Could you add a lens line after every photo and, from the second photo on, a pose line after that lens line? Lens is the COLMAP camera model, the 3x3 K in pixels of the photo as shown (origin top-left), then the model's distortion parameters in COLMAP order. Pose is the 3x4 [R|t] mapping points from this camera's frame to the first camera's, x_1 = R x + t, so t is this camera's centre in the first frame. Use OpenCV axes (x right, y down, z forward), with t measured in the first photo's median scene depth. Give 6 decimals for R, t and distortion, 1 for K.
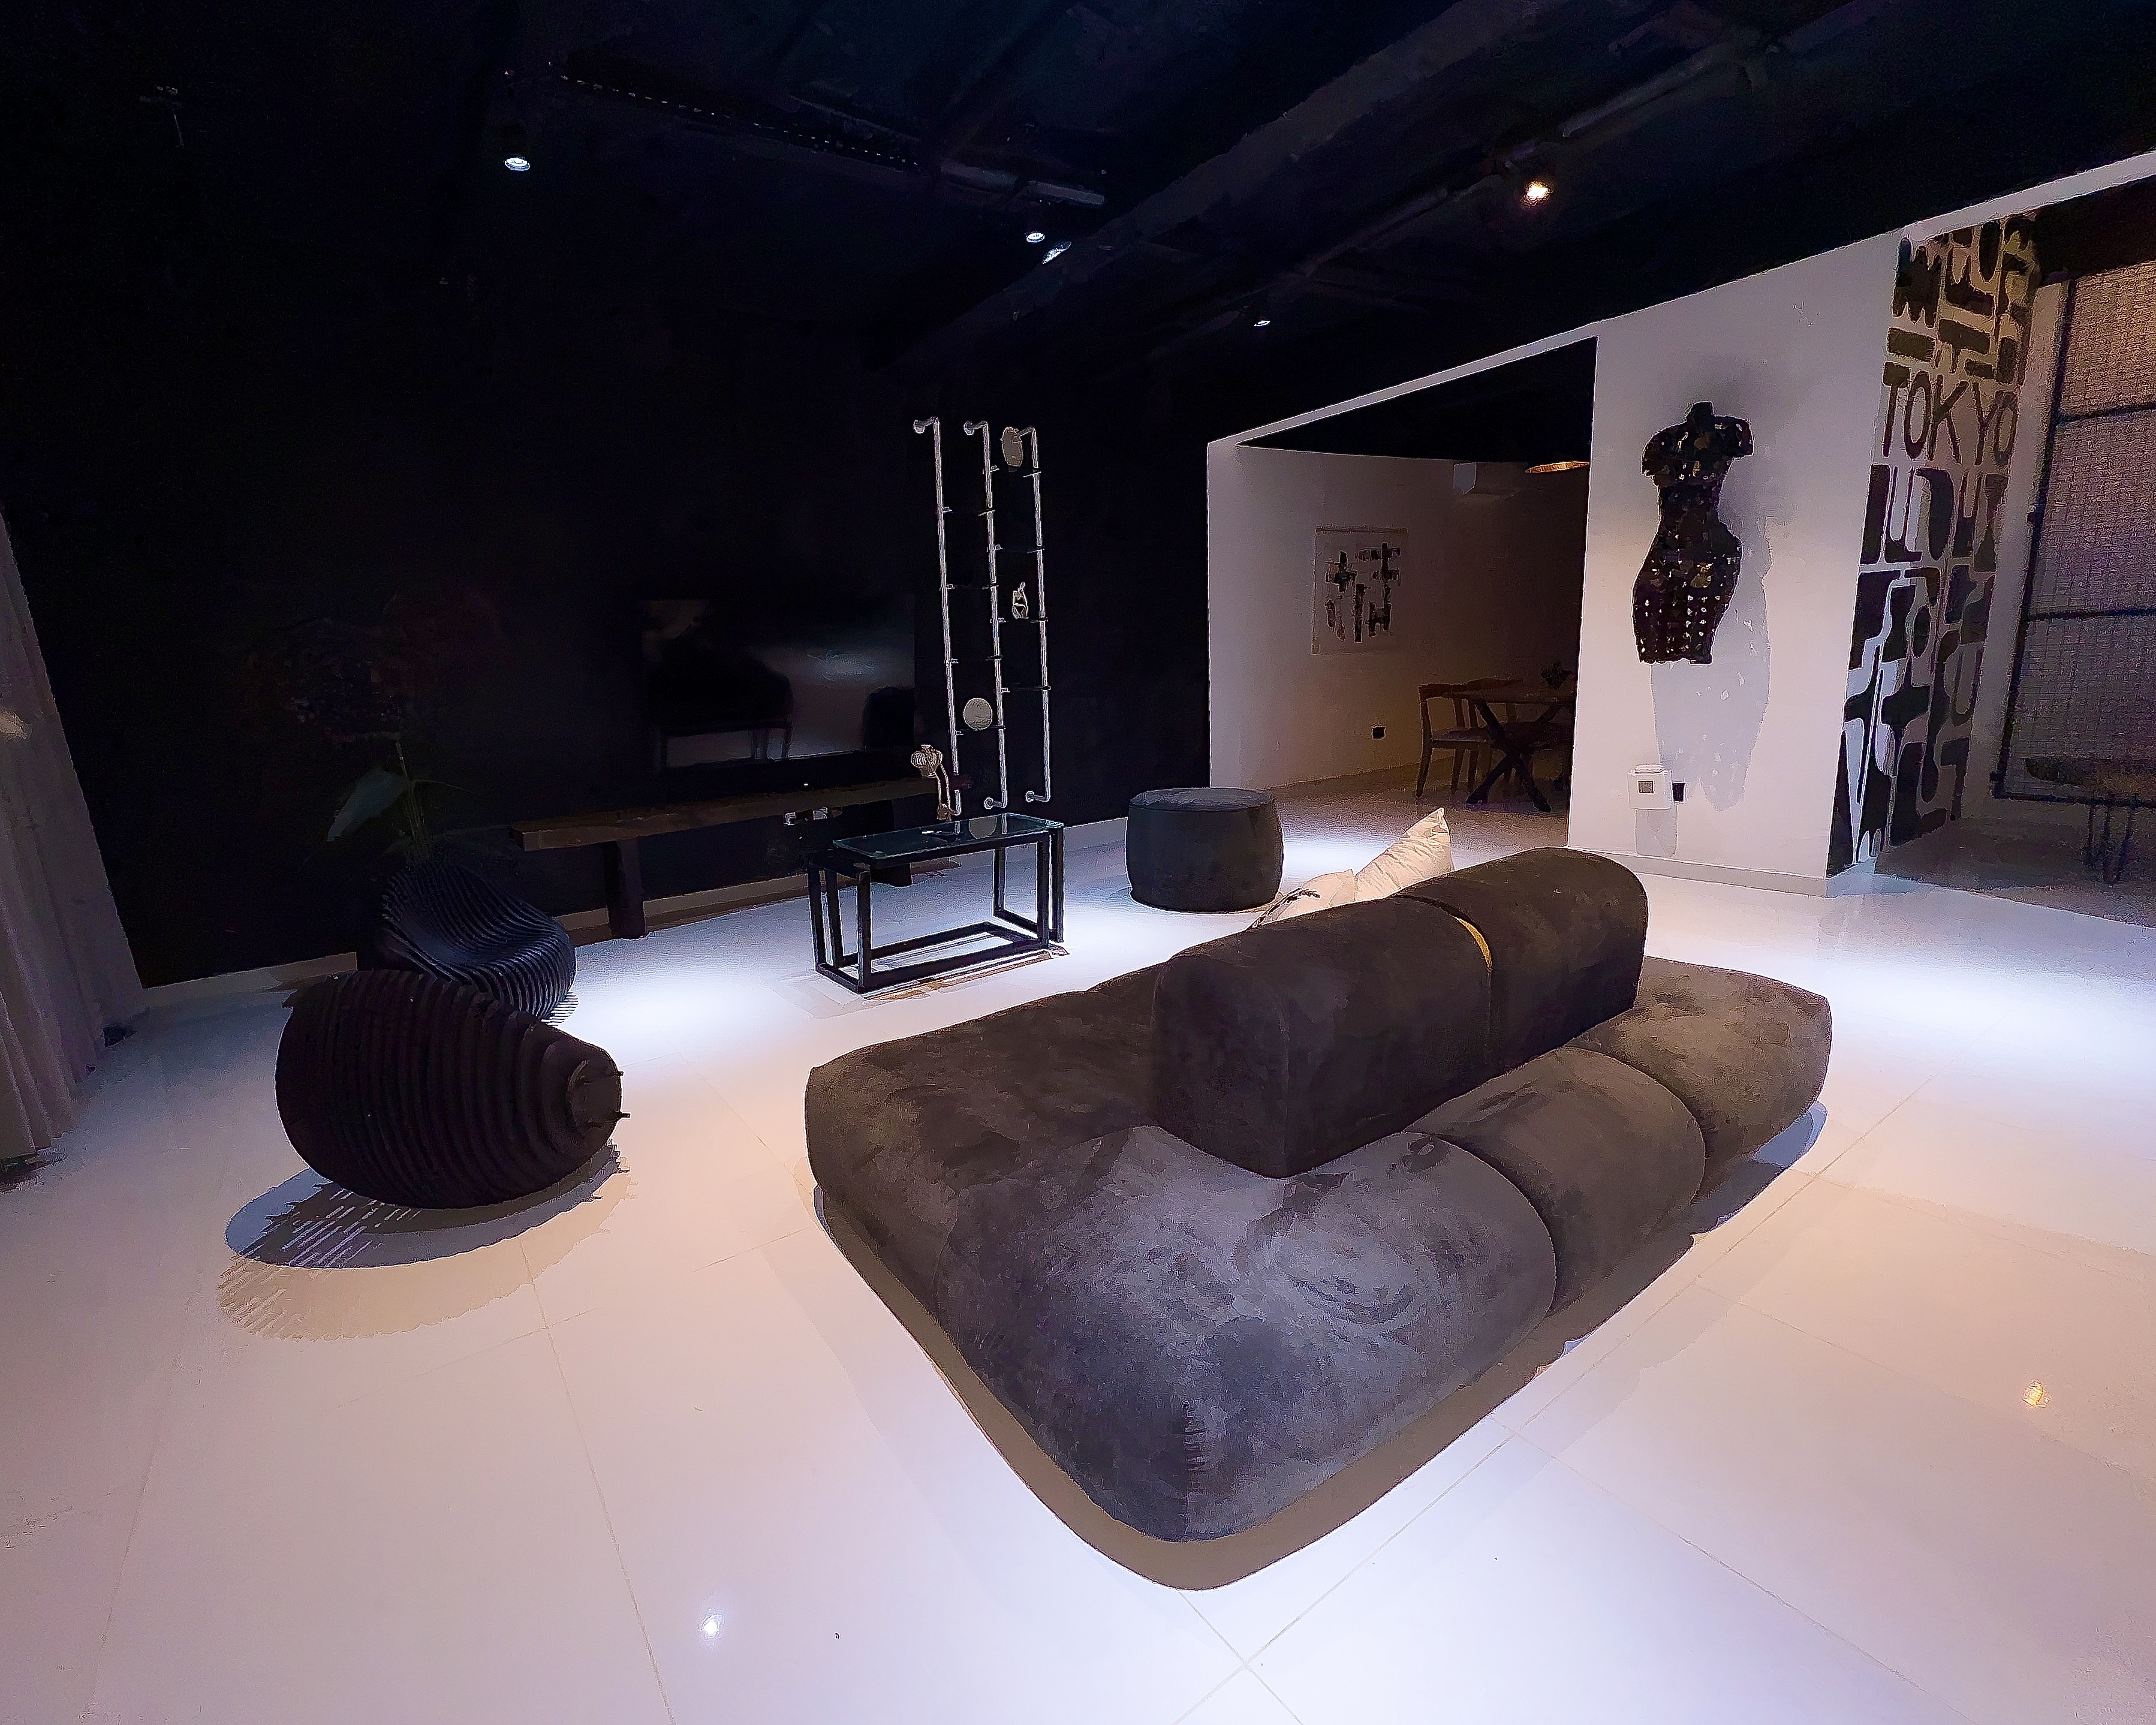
lens RADIAL K [[1040.1, 0, 1007.6], [0, 1040.1, 862.8], [0, 0, 1]] dist [0.002408, 0.000694]
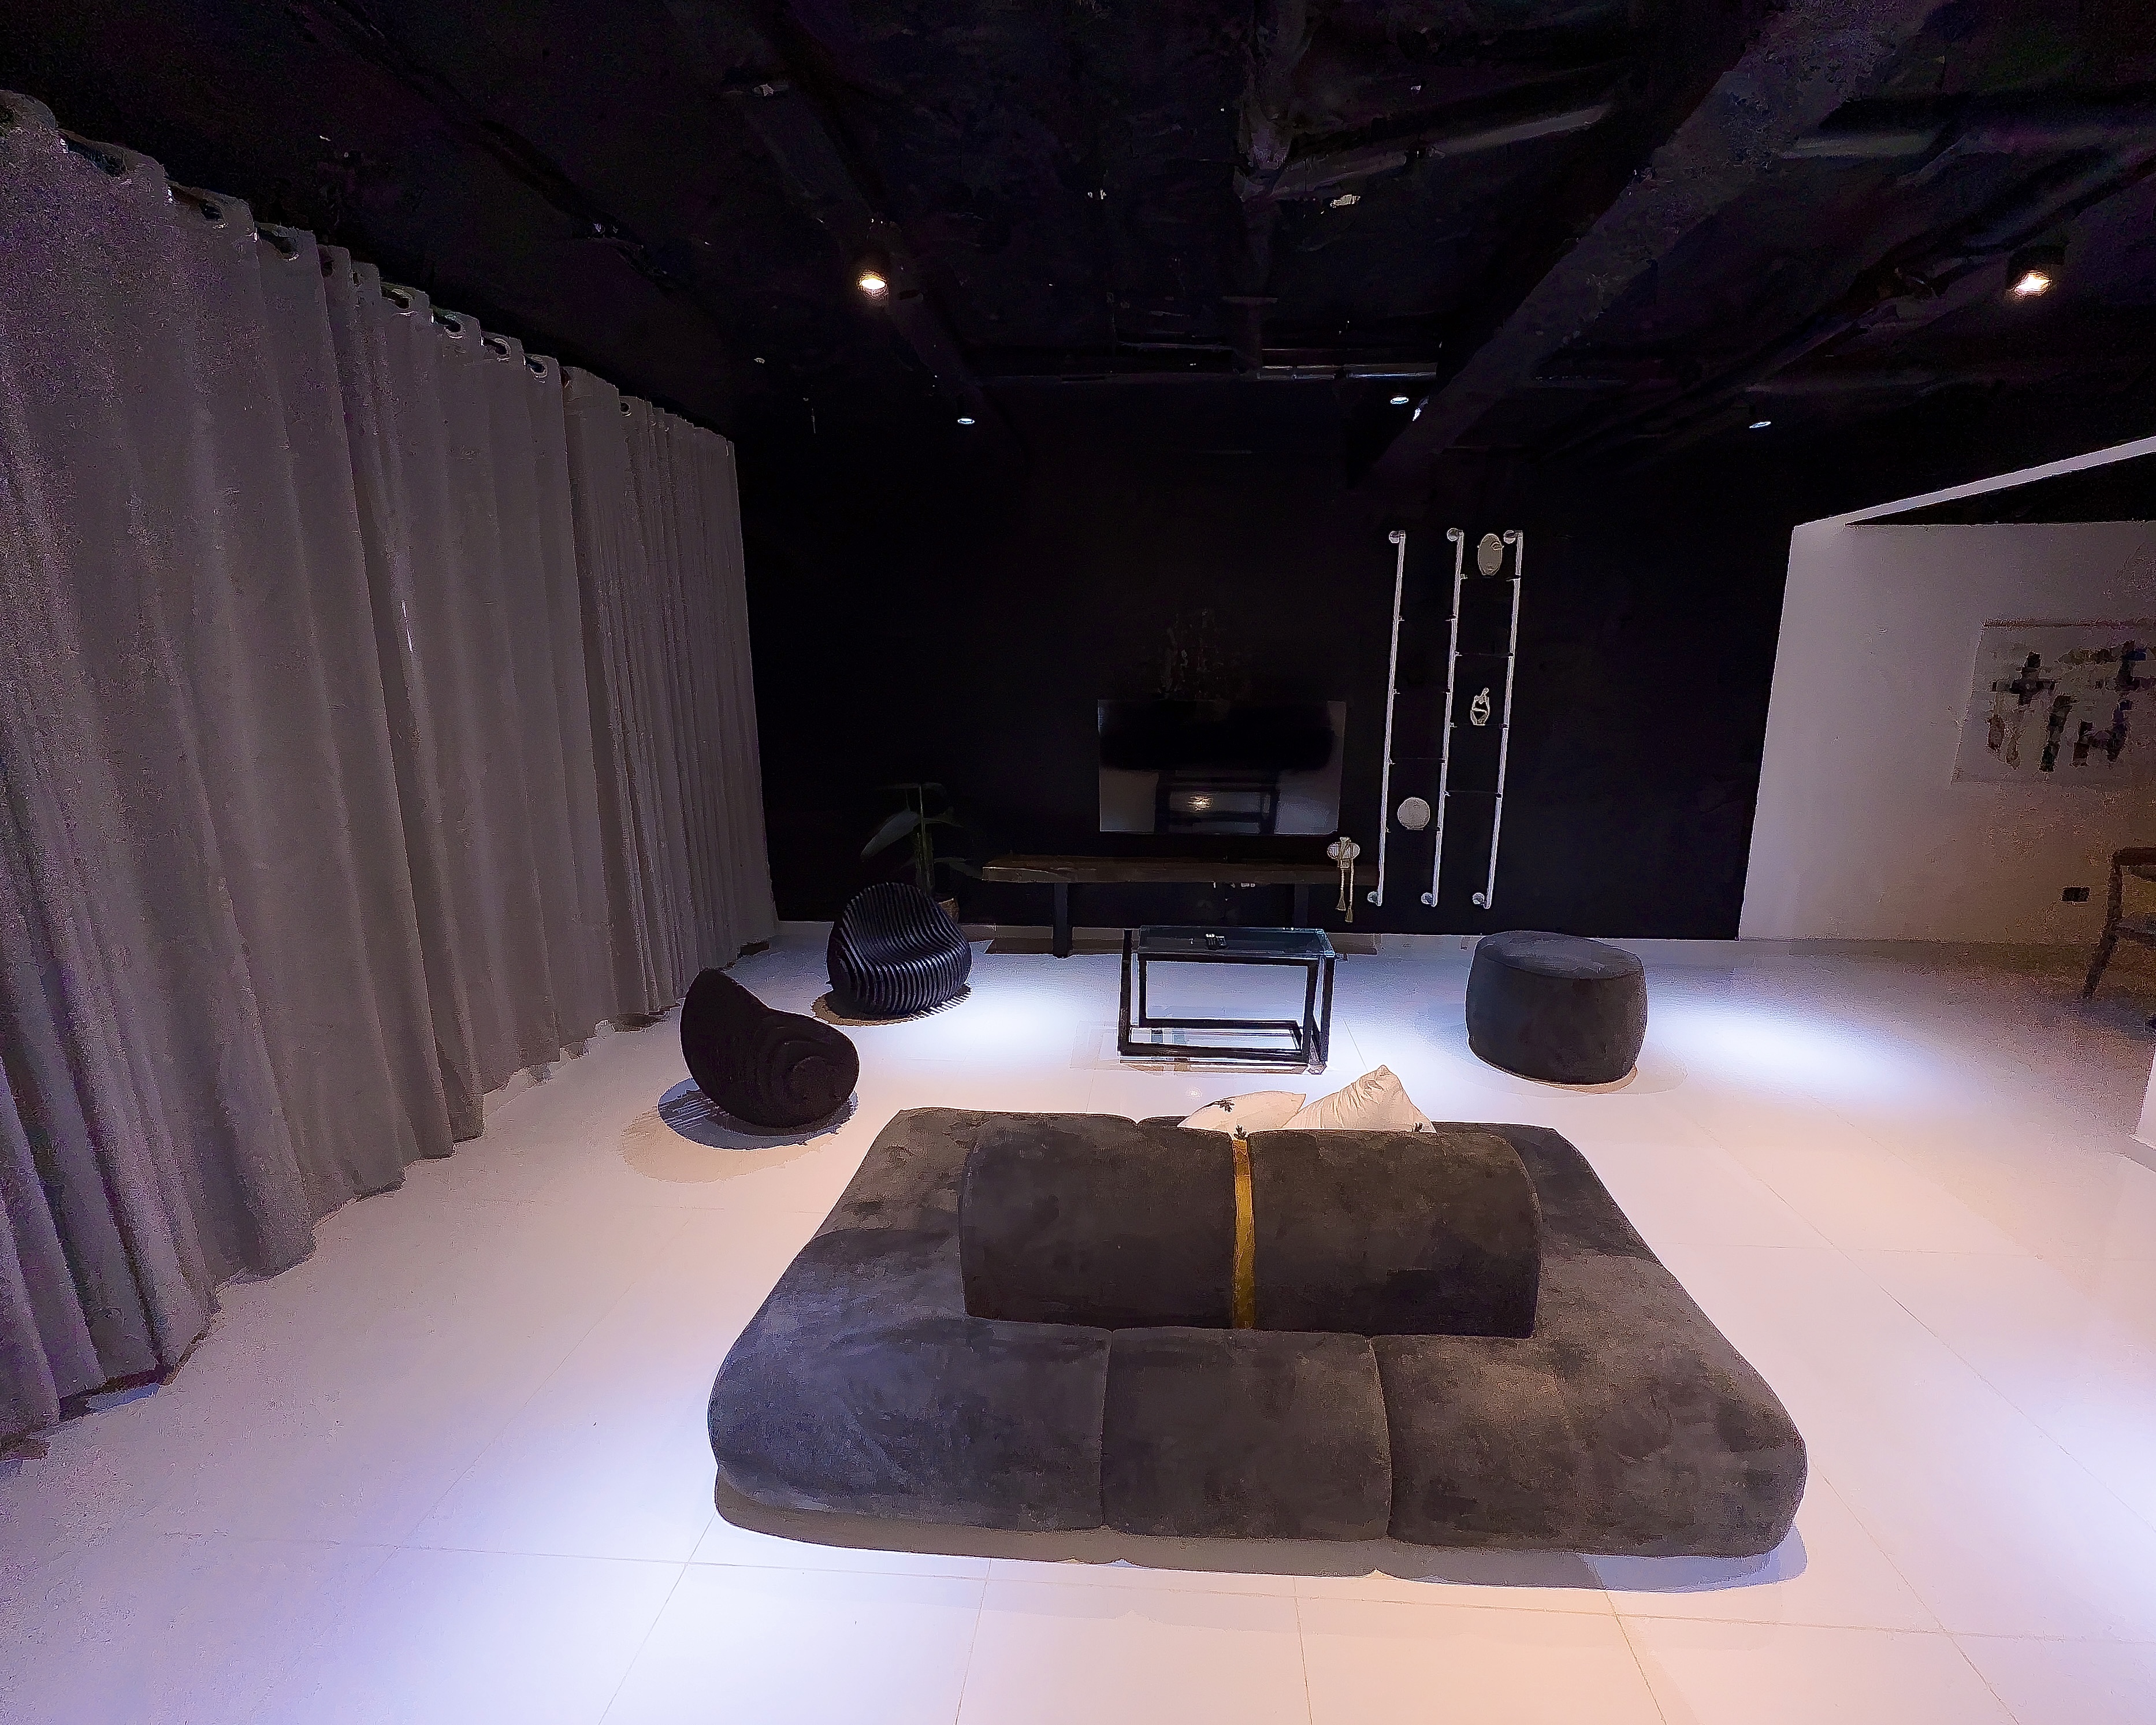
lens RADIAL K [[1005.1, 0, 1078.0], [0, 1005.1, 862.5], [0, 0, 1]] dist [0.001430, -0.000022]
pose [[0.779438, 0.177458, -0.600820, 0.315859], [-0.166177, 0.983252, 0.074833, -0.114620], [0.604038, 0.041515, 0.795874, 0.016394]]
